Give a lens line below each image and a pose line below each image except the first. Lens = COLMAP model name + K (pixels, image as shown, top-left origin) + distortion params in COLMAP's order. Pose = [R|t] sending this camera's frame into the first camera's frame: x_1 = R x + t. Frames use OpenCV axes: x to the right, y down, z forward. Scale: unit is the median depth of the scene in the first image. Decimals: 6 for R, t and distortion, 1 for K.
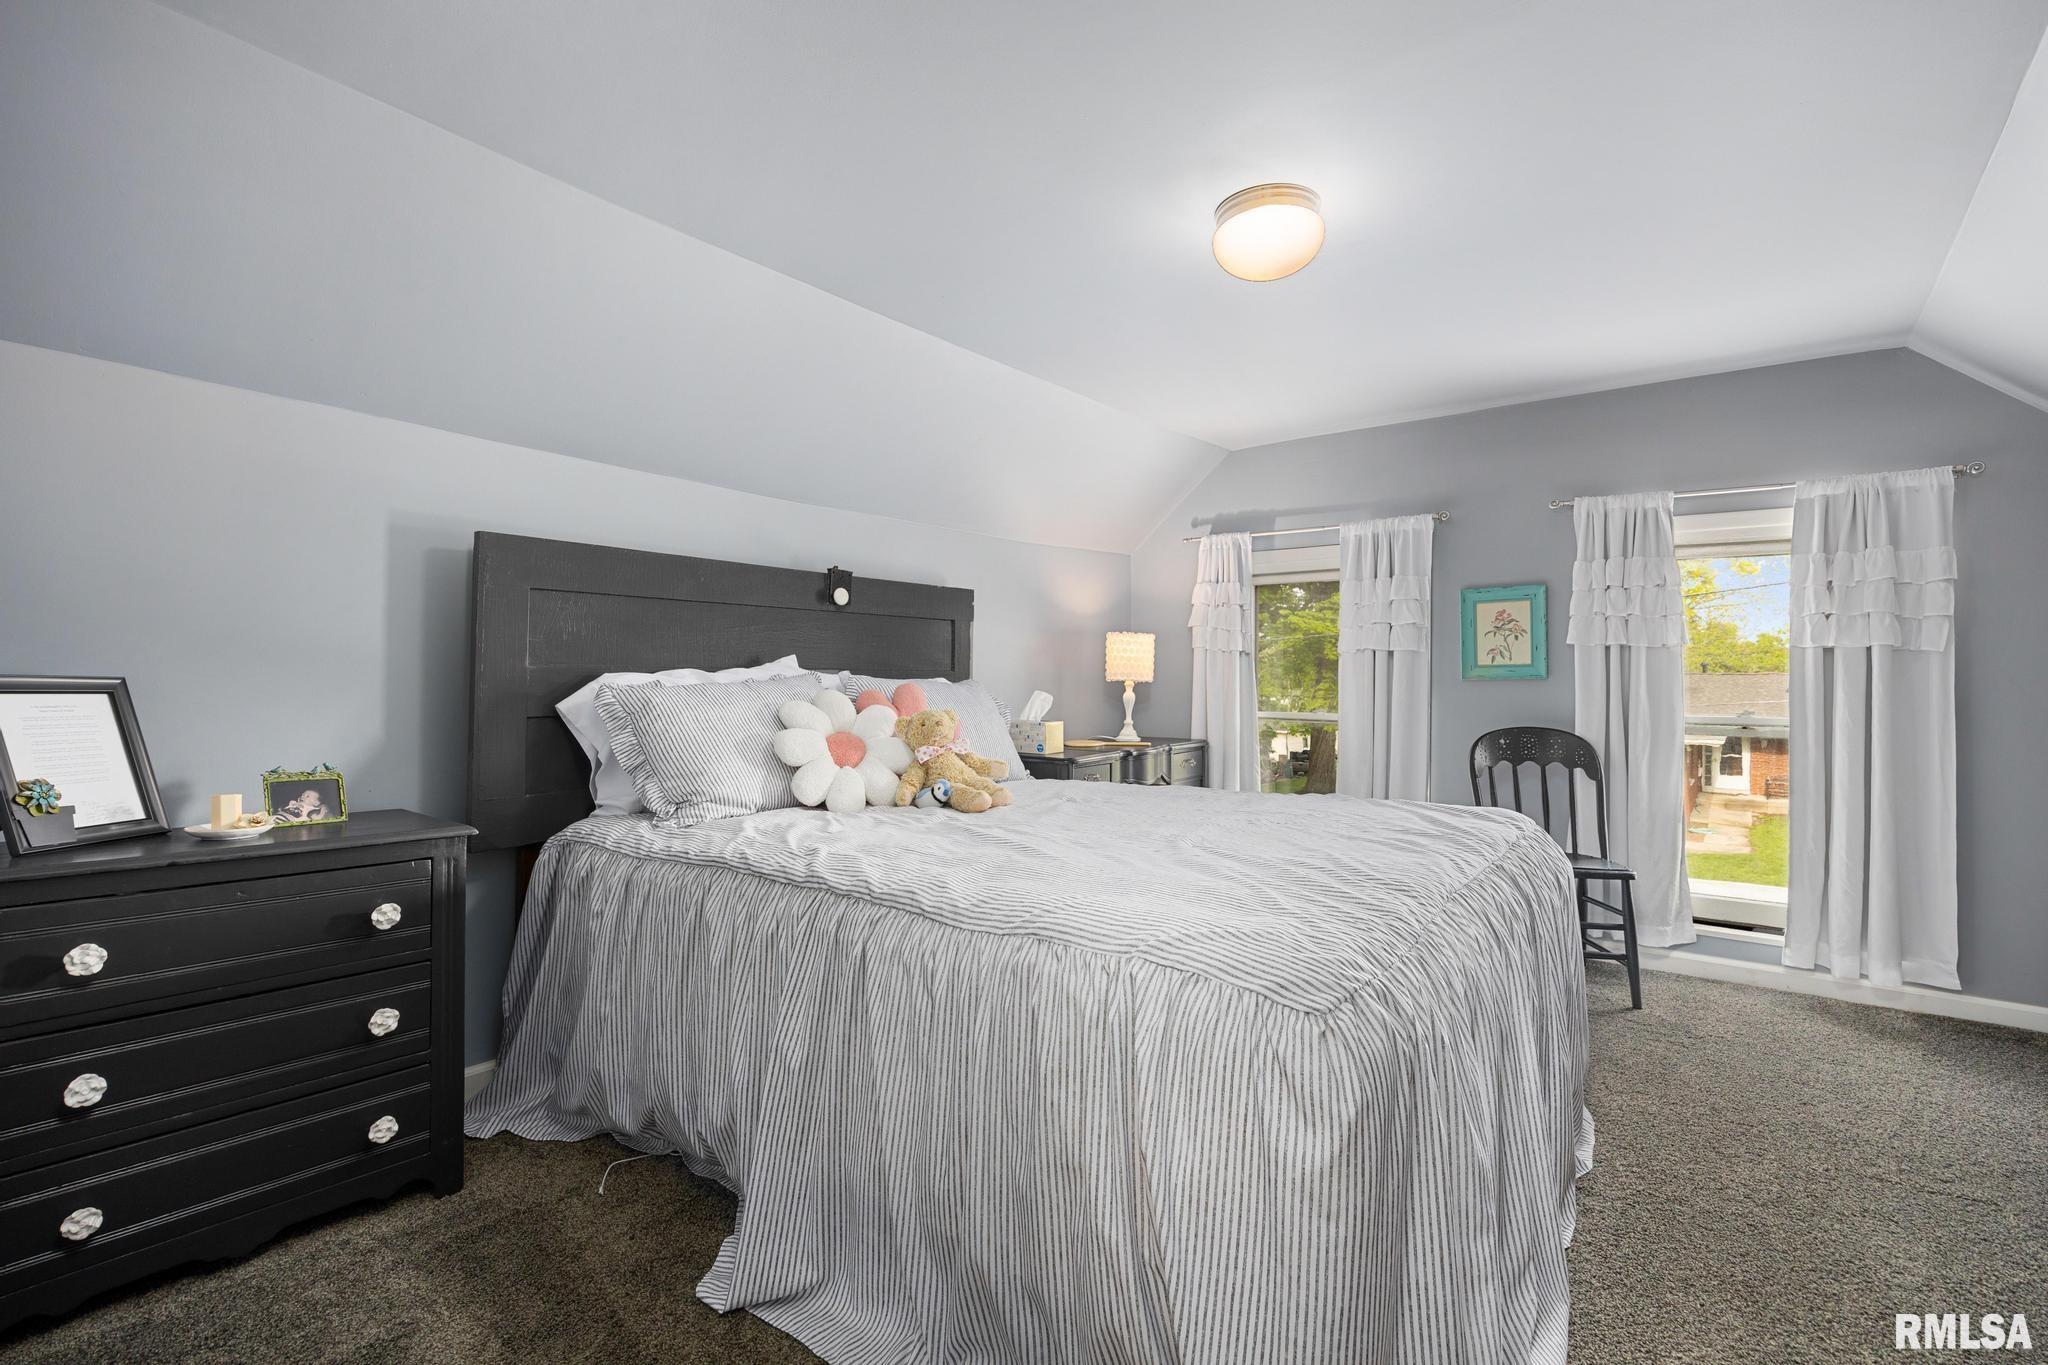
lens RADIAL K [[949.0, 0, 1040.9], [0, 949.0, 672.5], [0, 0, 1]] dist [-0.006040, -0.000557]
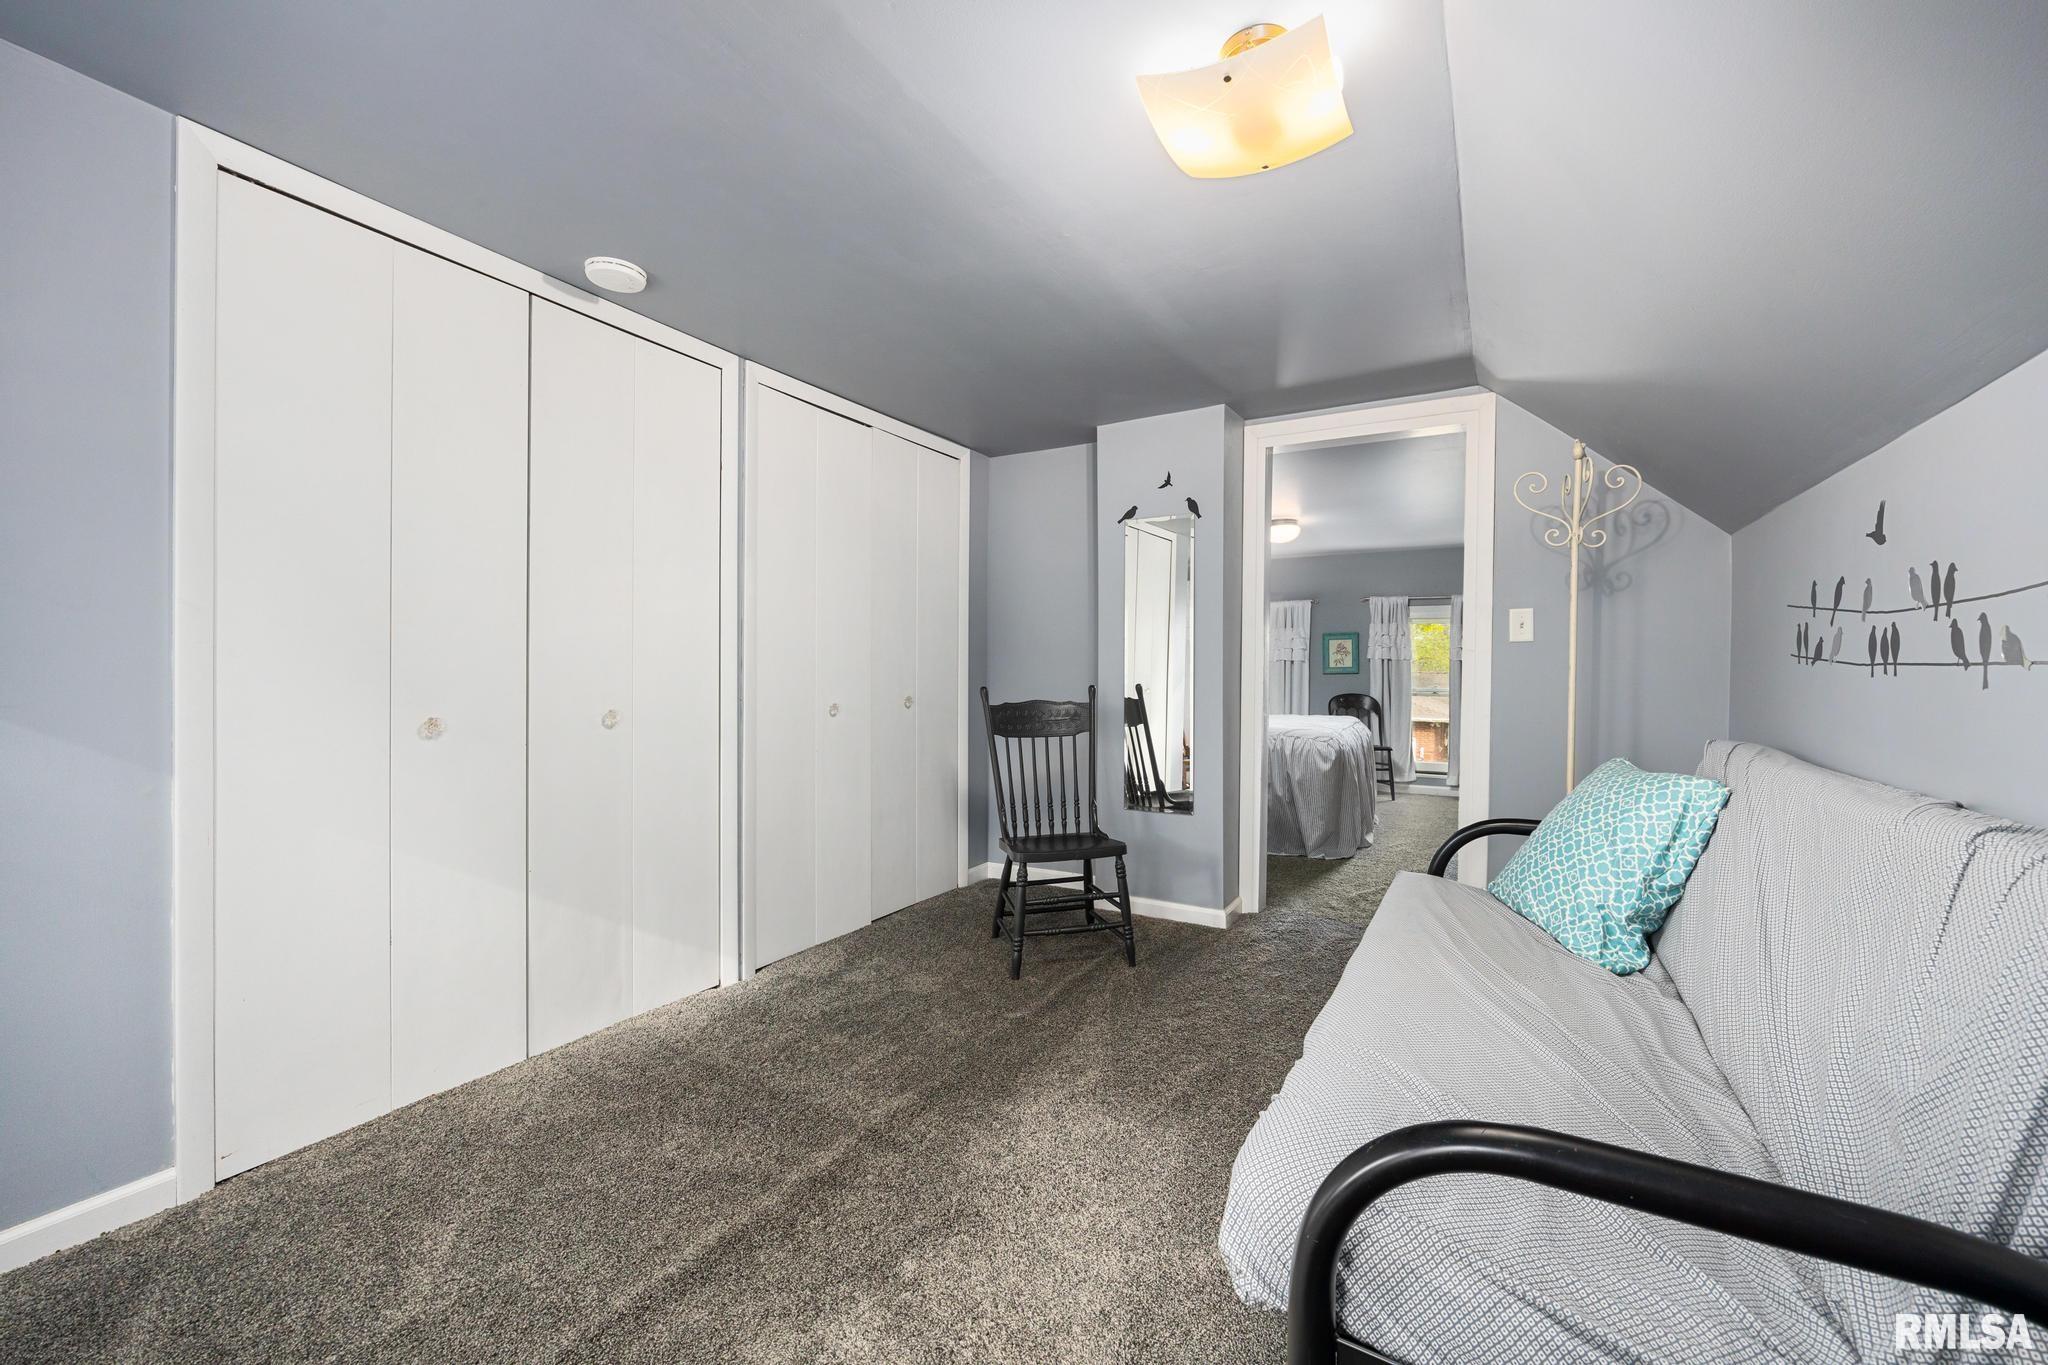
lens RADIAL K [[809.1, 0, 1022.1], [0, 809.1, 678.7], [0, 0, 1]] dist [-0.014044, -0.000043]
pose [[0.993130, -0.002064, 0.116999, -0.508025], [0.000773, 0.999938, 0.011078, -0.002389], [-0.117015, -0.010911, 0.993070, -0.854016]]
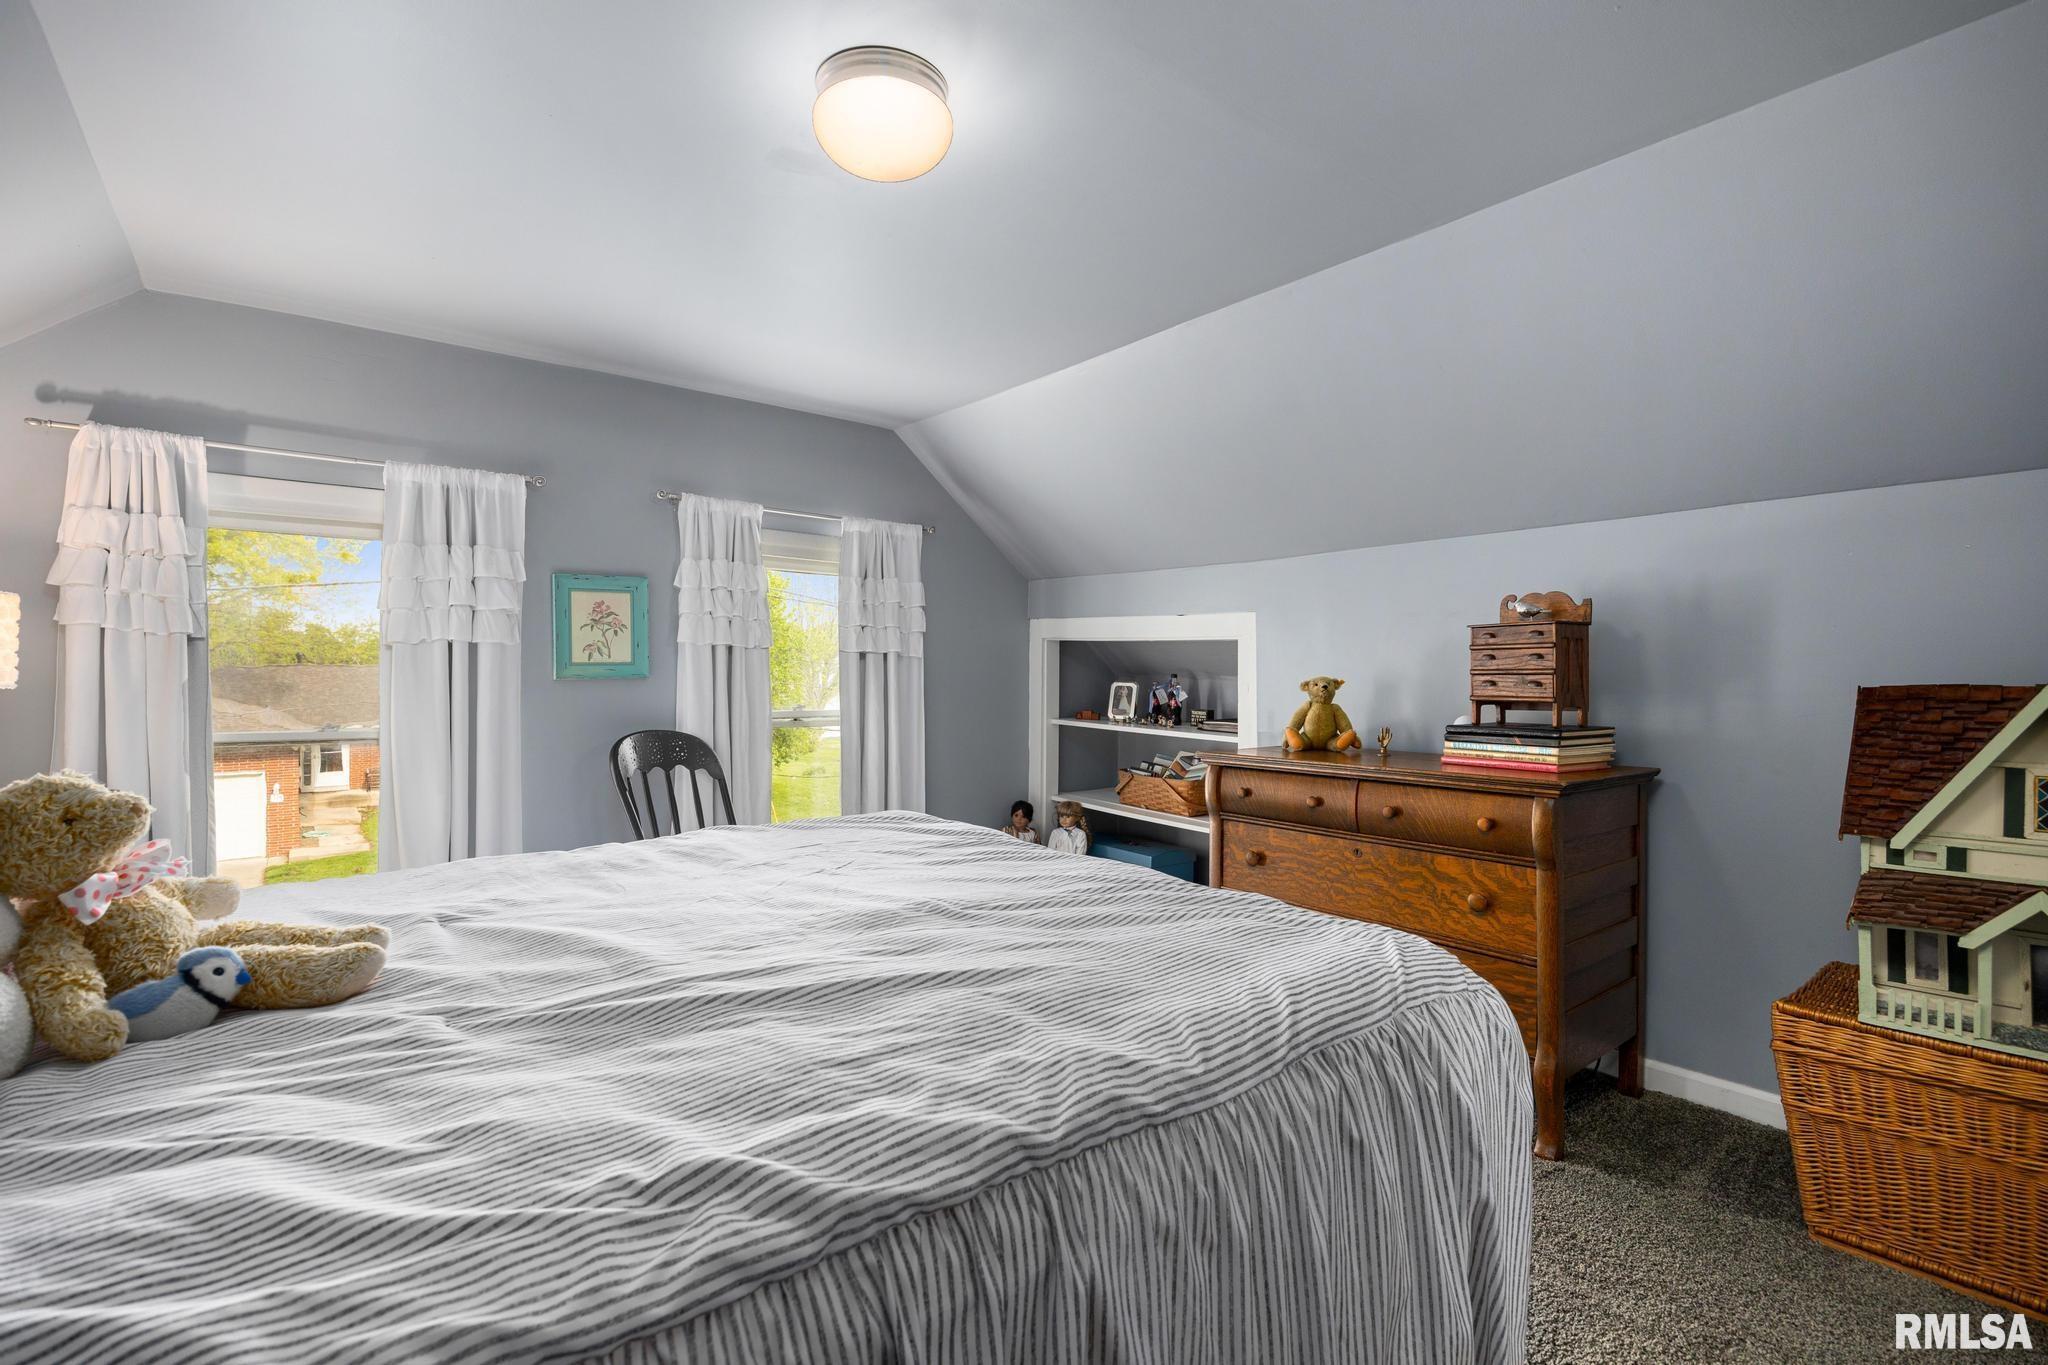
lens RADIAL K [[949.0, 0, 1034.2], [0, 949.0, 680.2], [0, 0, 1]] dist [-0.006040, -0.000557]
pose [[0.200084, -0.011908, 0.979706, -0.308018], [-0.004109, 0.999907, 0.012992, -0.004844], [-0.979770, -0.006625, 0.200016, 0.422476]]
